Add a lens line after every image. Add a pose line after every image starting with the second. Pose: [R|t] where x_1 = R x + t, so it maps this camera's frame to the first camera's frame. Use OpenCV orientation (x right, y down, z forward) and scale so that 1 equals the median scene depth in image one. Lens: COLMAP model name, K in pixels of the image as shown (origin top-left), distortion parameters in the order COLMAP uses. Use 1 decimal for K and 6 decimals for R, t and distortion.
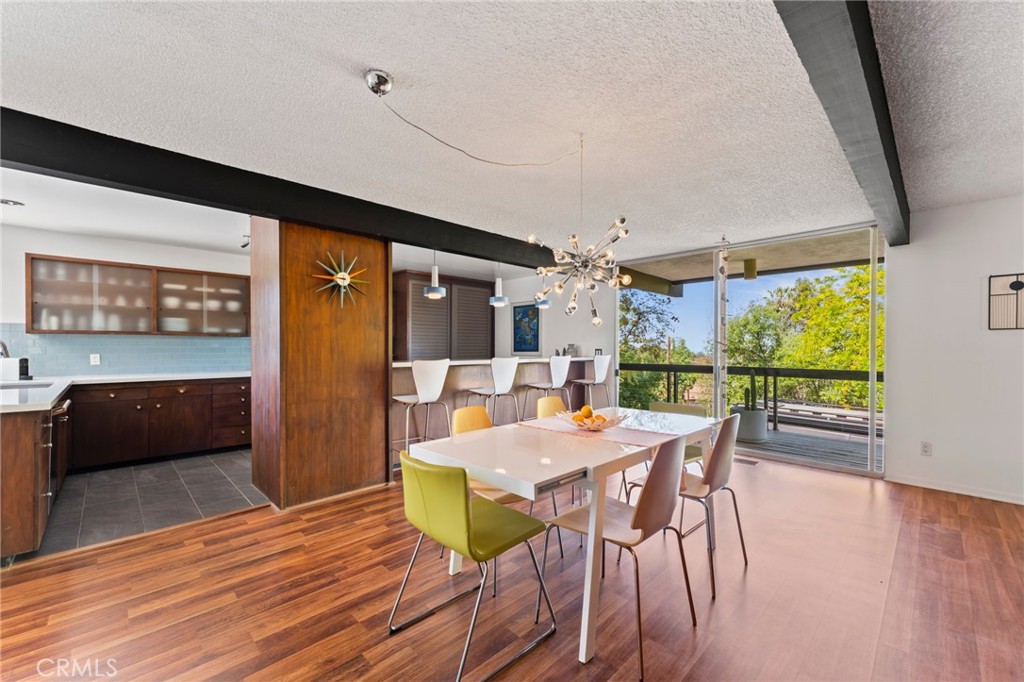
lens RADIAL K [[411.6, 0, 508.4], [0, 411.6, 342.9], [0, 0, 1]] dist [0.001273, -0.000635]
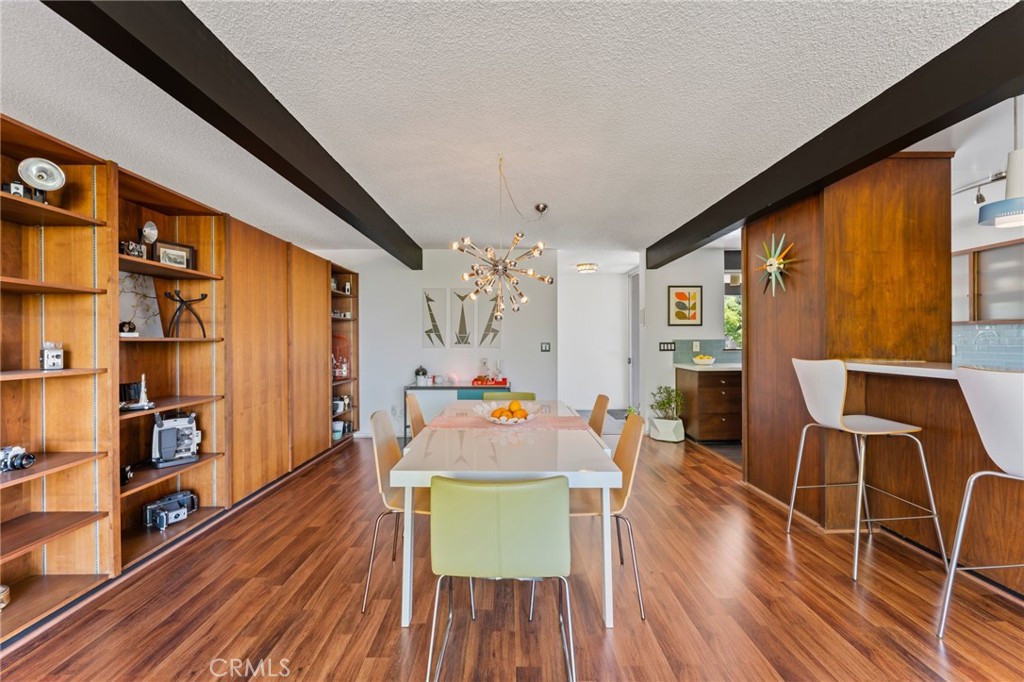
lens RADIAL K [[411.6, 0, 514.3], [0, 411.6, 343.5], [0, 0, 1]] dist [0.001273, -0.000635]
pose [[-0.688522, 0.013884, -0.725083, 0.788717], [0.022545, 0.999743, -0.002264, 0.009338], [0.724865, -0.017906, -0.688658, 1.458477]]
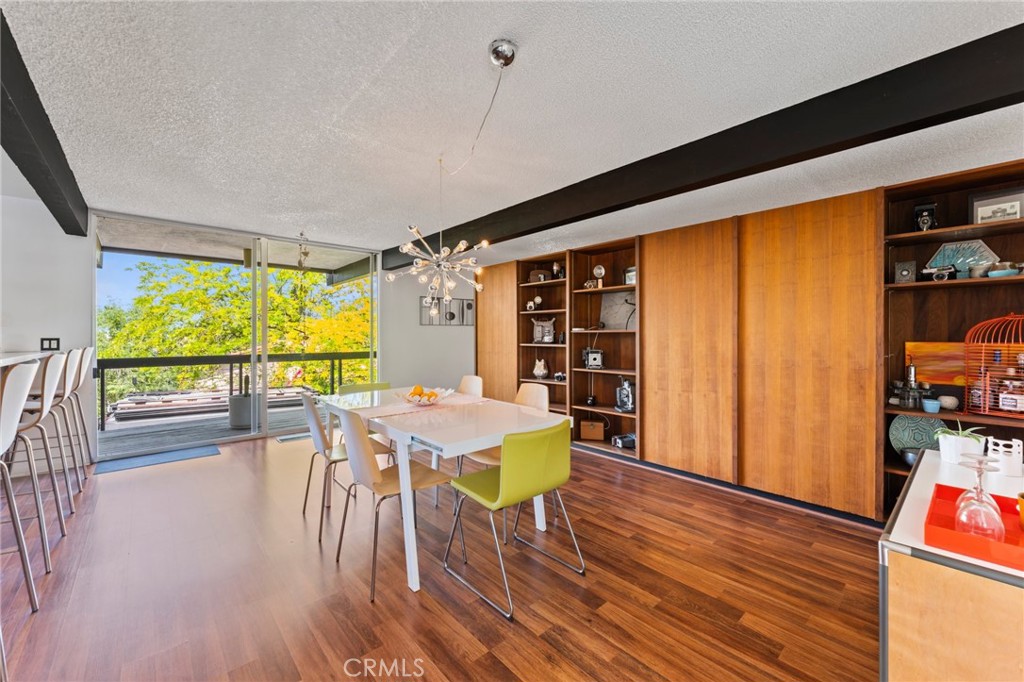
lens RADIAL K [[411.6, 0, 510.9], [0, 411.6, 336.0], [0, 0, 1]] dist [0.001273, -0.000635]
pose [[0.043699, -0.001018, 0.999044, -0.808673], [-0.015923, 0.999872, 0.001716, 0.001640], [-0.998918, -0.015983, 0.043677, 0.603275]]
